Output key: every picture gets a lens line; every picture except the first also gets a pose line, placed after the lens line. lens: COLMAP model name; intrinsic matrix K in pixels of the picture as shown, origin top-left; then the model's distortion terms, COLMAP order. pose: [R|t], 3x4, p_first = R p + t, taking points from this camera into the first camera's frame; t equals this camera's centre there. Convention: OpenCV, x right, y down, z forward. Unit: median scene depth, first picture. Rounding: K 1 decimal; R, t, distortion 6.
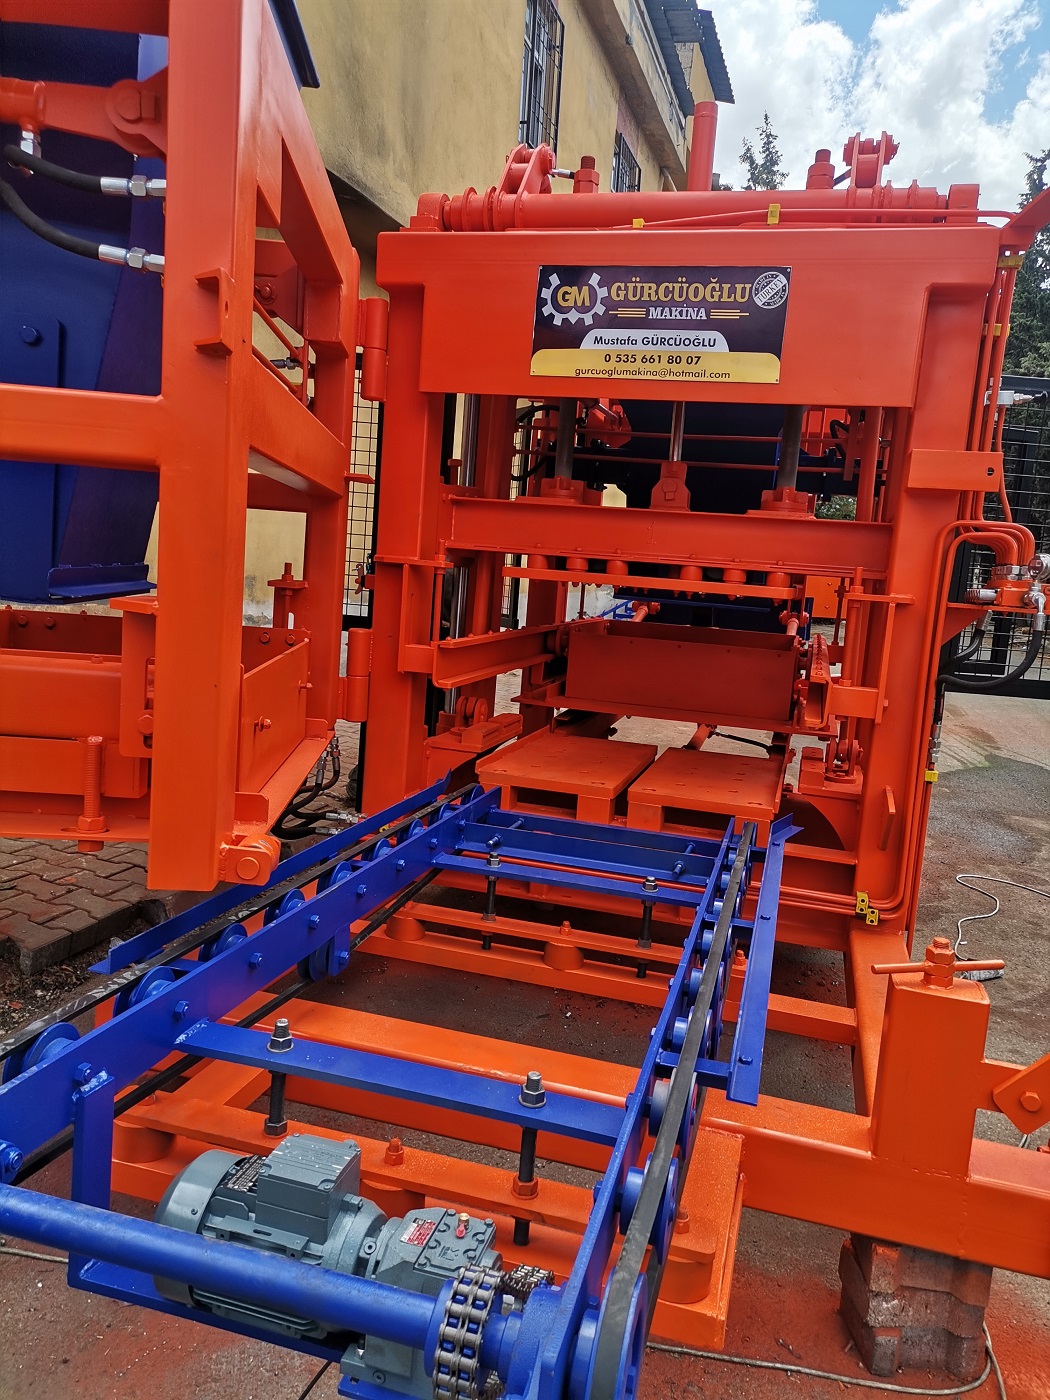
lens RADIAL K [[1047.2, 0, 521.7], [0, 1047.2, 698.6], [0, 0, 1]] dist [0.039421, -0.016448]
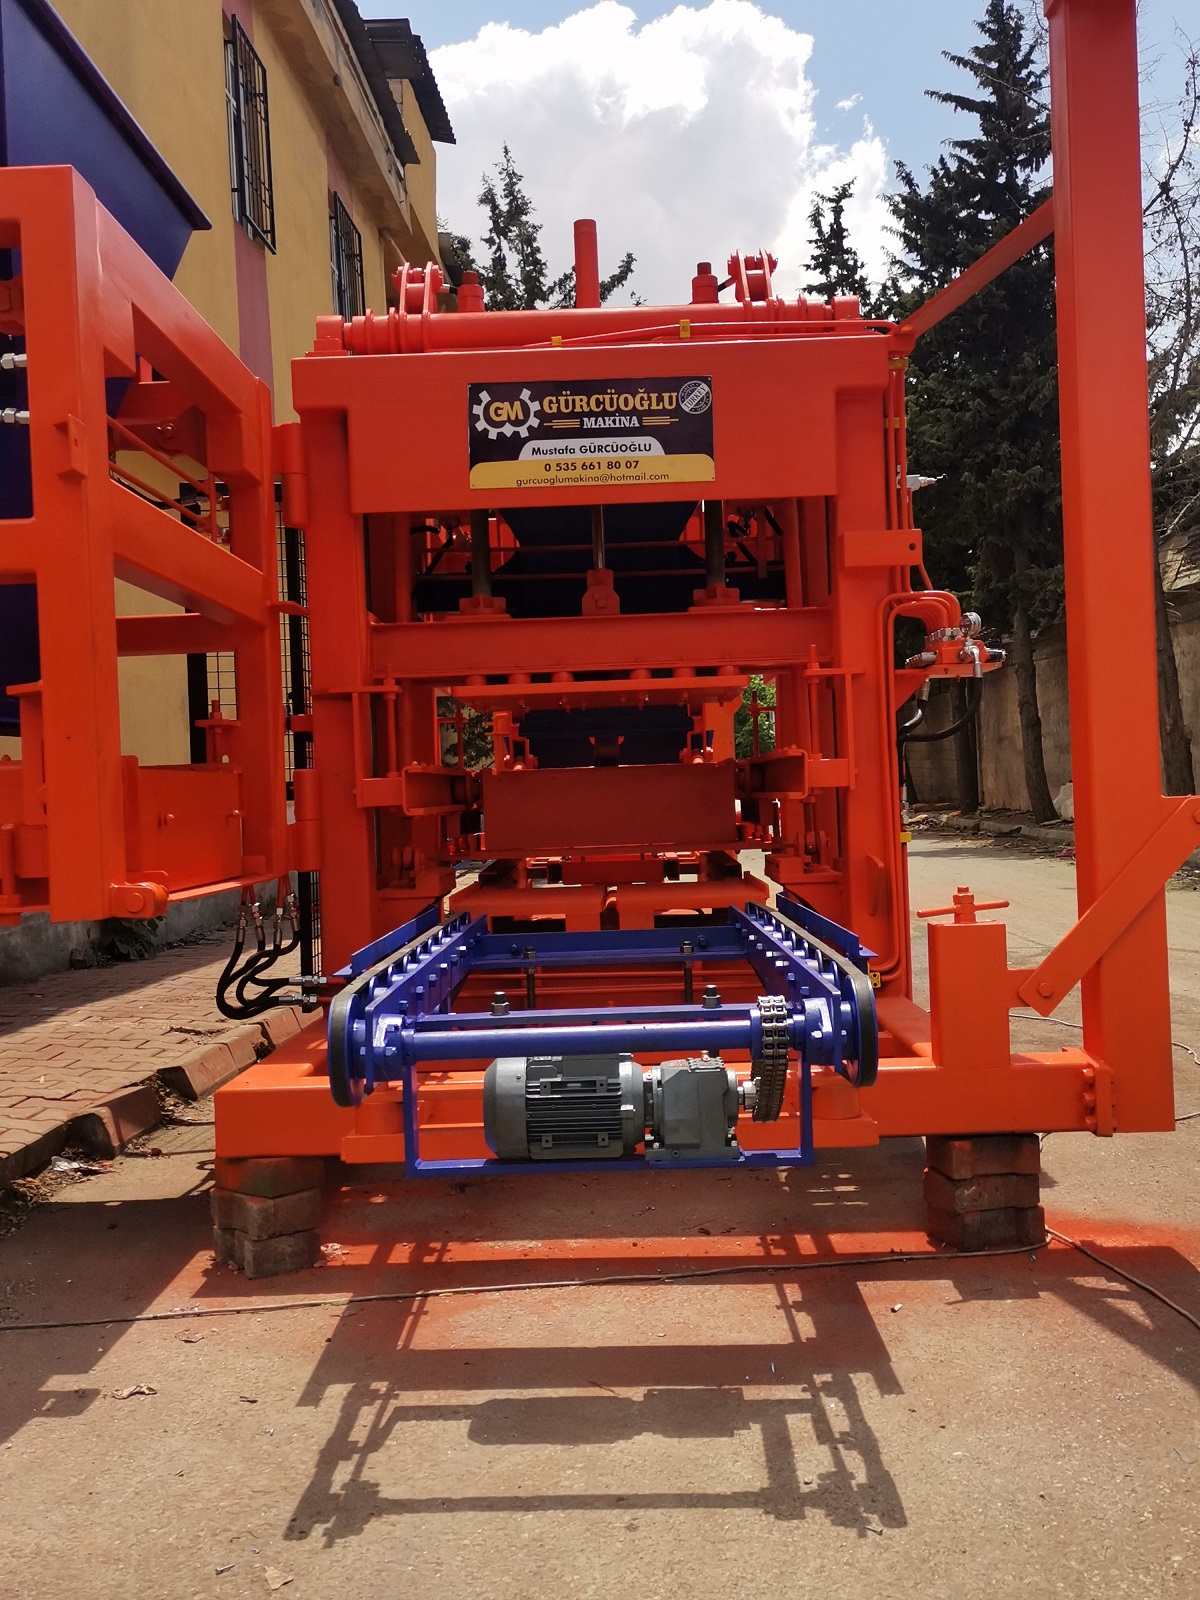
lens RADIAL K [[1683.3, 0, 600.0], [0, 1683.3, 800.0], [0, 0, 1]] dist [0.019605, 0.018823]
pose [[0.958693, -0.112027, 0.261452, -0.341617], [0.143651, 0.984031, -0.105102, 0.174669], [-0.245502, 0.138319, 0.959477, -0.542561]]
